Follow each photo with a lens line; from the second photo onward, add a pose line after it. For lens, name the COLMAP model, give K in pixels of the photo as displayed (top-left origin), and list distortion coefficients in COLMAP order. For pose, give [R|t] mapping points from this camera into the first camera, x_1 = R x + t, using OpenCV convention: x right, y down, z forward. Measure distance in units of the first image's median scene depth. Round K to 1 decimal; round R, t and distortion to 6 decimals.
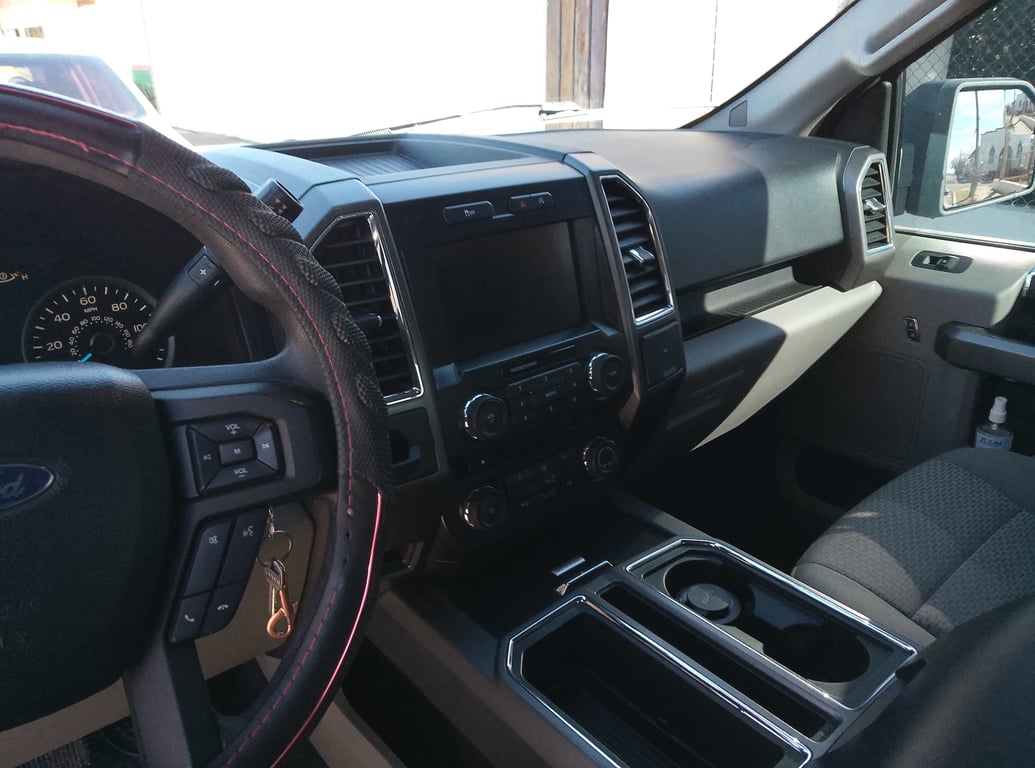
lens RADIAL K [[780.5, 0, 513.4], [0, 780.5, 376.2], [0, 0, 1]] dist [-0.007262, -0.007142]
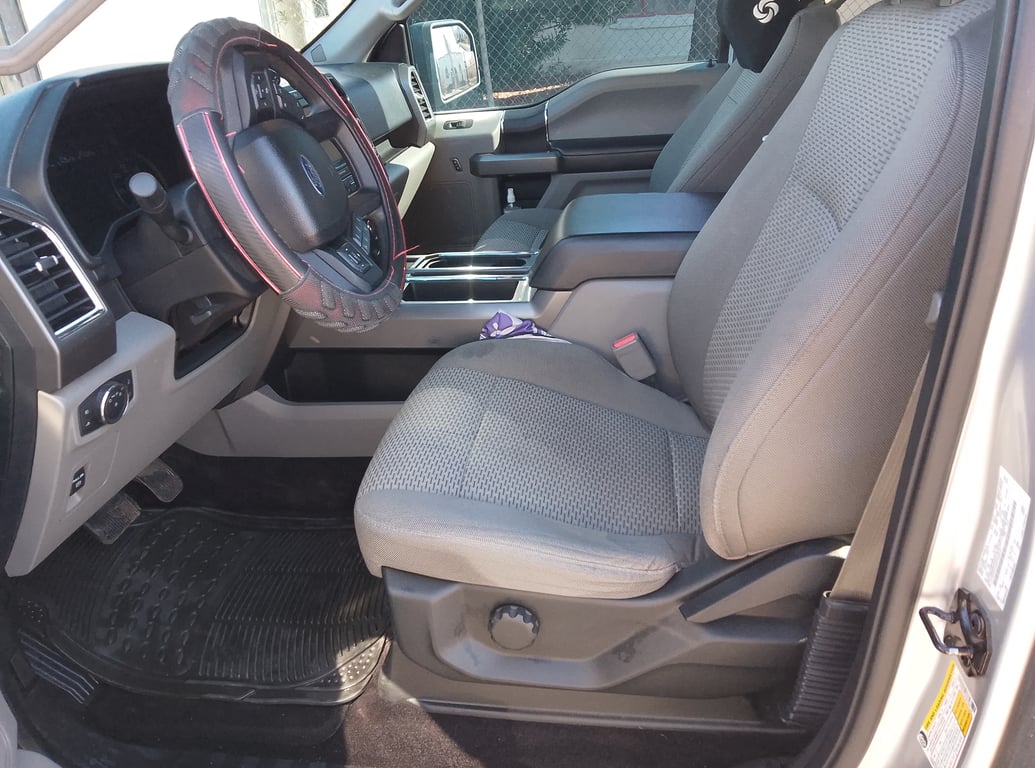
lens RADIAL K [[780.5, 0, 521.0], [0, 780.5, 389.6], [0, 0, 1]] dist [-0.007262, -0.007142]
pose [[0.752256, -0.330211, 0.570150, -0.573037], [0.309287, 0.941056, 0.136952, 0.229340], [-0.581766, 0.073317, 0.810045, -0.494986]]
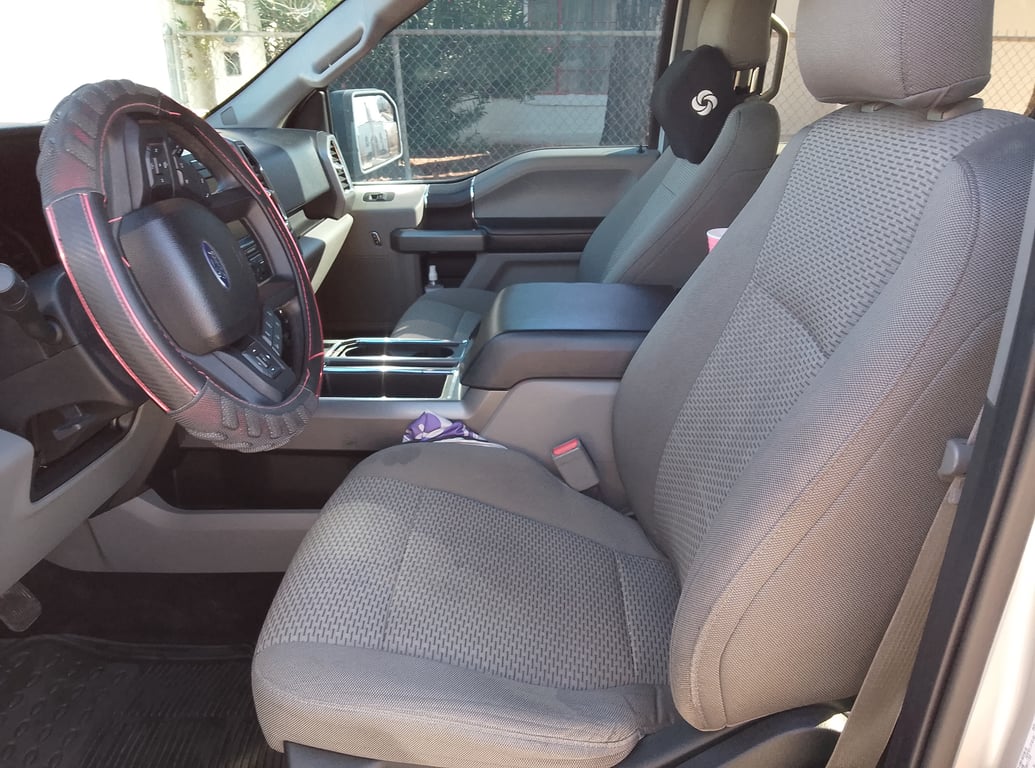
lens RADIAL K [[780.5, 0, 517.5], [0, 780.5, 379.8], [0, 0, 1]] dist [-0.007262, -0.007142]
pose [[0.684050, -0.264777, 0.679683, -0.508193], [0.281703, 0.955396, 0.088670, 0.169870], [-0.672844, 0.130814, 0.728127, -0.386925]]
